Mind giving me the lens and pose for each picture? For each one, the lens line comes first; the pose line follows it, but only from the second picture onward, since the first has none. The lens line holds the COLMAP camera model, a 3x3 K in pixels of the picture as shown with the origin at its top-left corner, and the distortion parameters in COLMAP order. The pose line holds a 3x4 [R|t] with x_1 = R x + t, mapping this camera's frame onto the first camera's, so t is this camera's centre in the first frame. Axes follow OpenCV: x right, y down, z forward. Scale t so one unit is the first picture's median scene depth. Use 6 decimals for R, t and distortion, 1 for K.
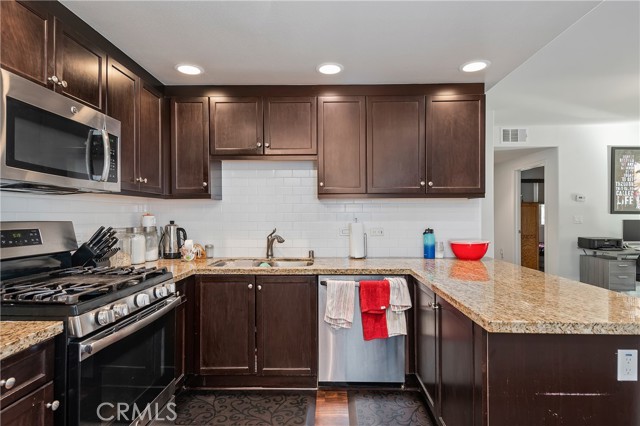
lens RADIAL K [[352.7, 0, 322.2], [0, 352.7, 215.4], [0, 0, 1]] dist [0.012867, -0.005569]
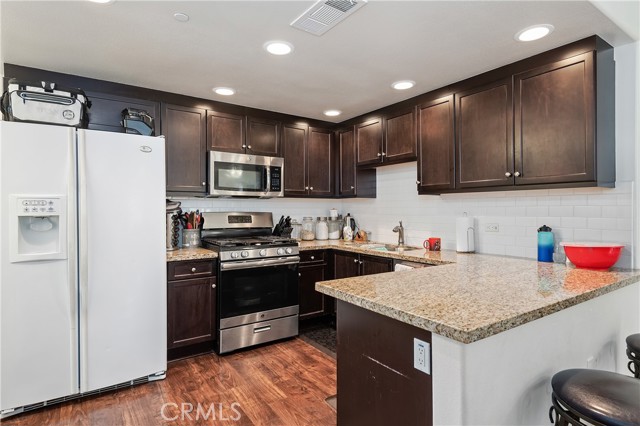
lens RADIAL K [[352.7, 0, 317.9], [0, 352.7, 209.7], [0, 0, 1]] dist [0.012867, -0.005569]
pose [[0.570010, 0.001169, -0.821637, 0.877970], [-0.002088, 0.999998, -0.000026, 0.000898], [0.821635, 0.001731, 0.570012, 0.099595]]
